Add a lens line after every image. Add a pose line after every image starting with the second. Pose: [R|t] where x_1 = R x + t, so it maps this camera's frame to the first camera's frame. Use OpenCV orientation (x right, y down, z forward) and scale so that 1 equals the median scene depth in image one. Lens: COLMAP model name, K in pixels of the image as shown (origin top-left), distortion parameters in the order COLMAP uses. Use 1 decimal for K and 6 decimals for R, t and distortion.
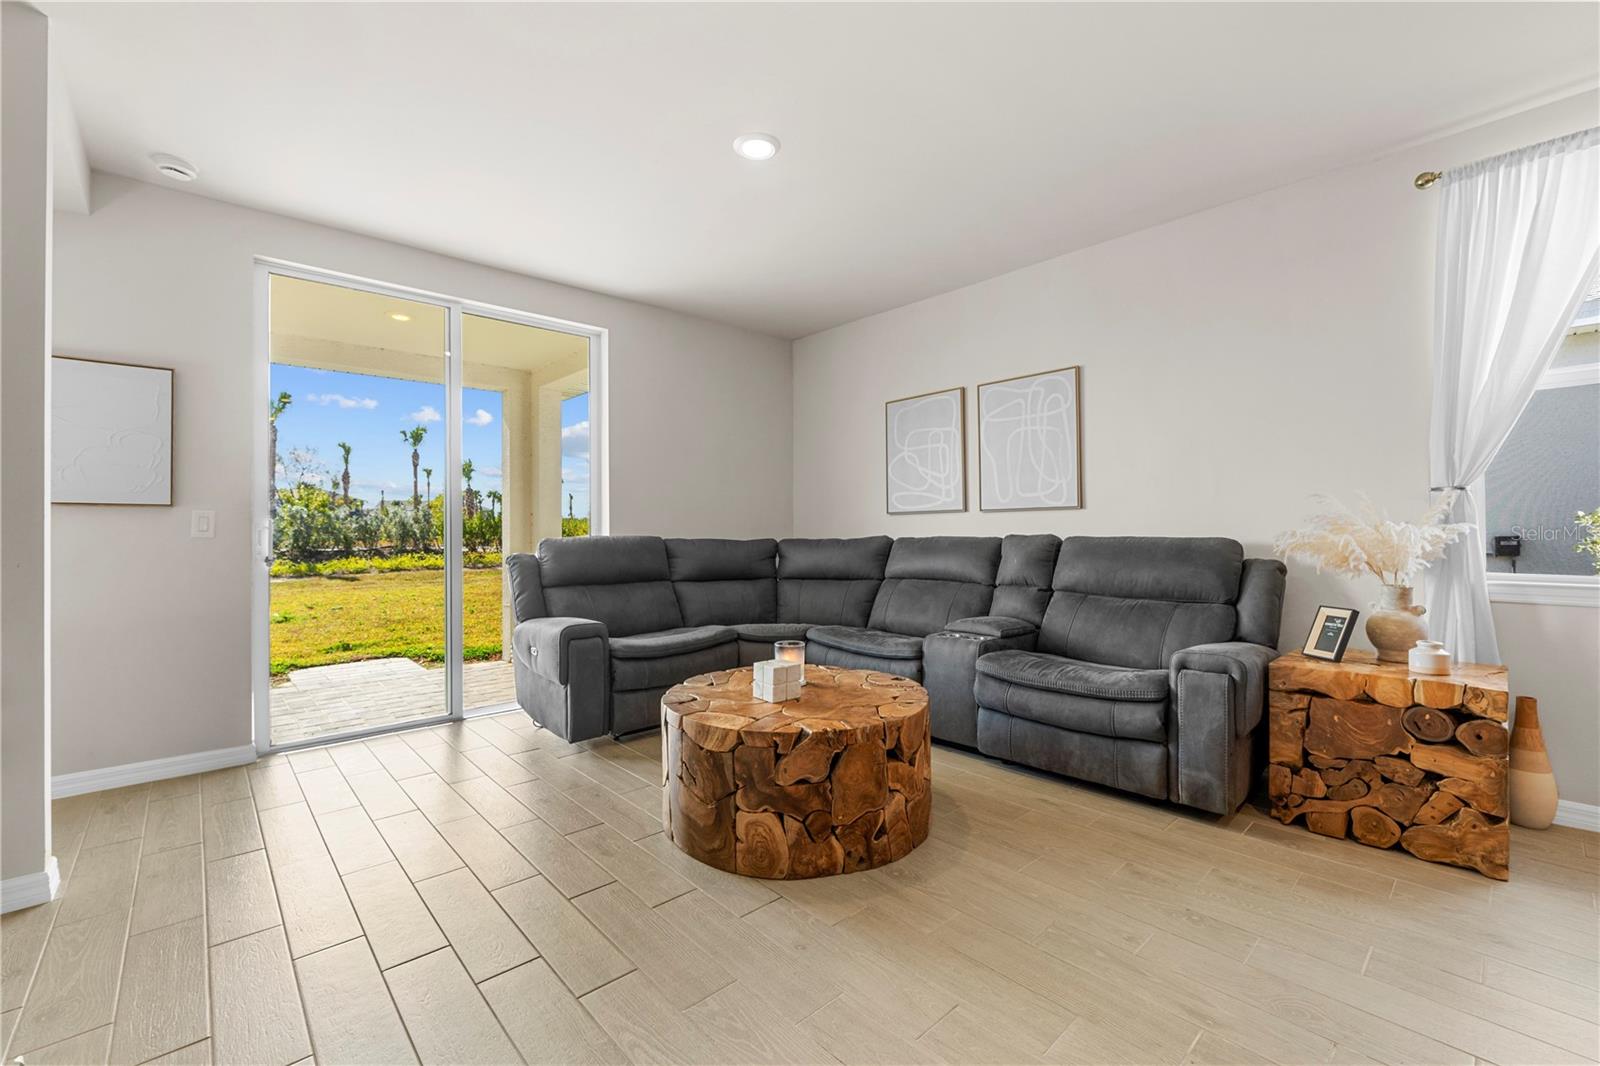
lens RADIAL K [[664.0, 0, 800.0], [0, 664.0, 533.0], [0, 0, 1]] dist [-0.007702, 0.000008]
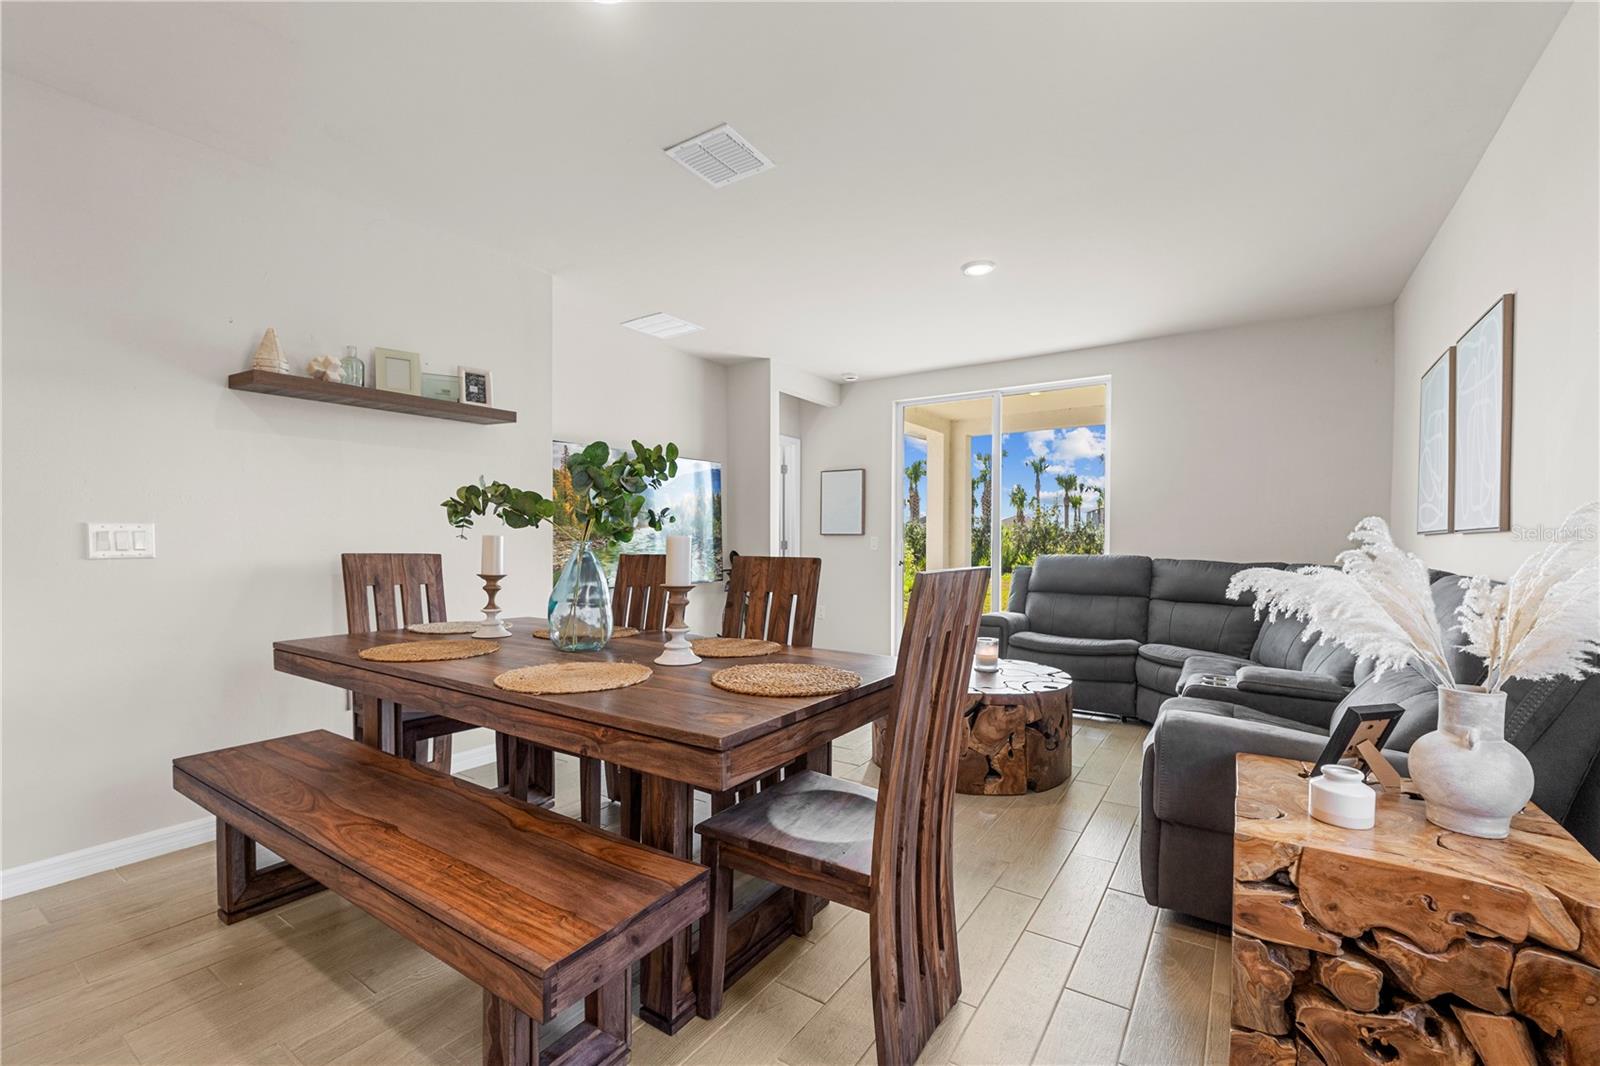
lens RADIAL K [[684.8, 0, 800.0], [0, 684.8, 533.0], [0, 0, 1]] dist [-0.000536, 0.000005]
pose [[0.239241, -0.002280, -0.970958, 0.848063], [-0.007788, 0.999961, -0.004267, -0.026832], [0.970929, 0.008582, 0.239213, 0.217020]]
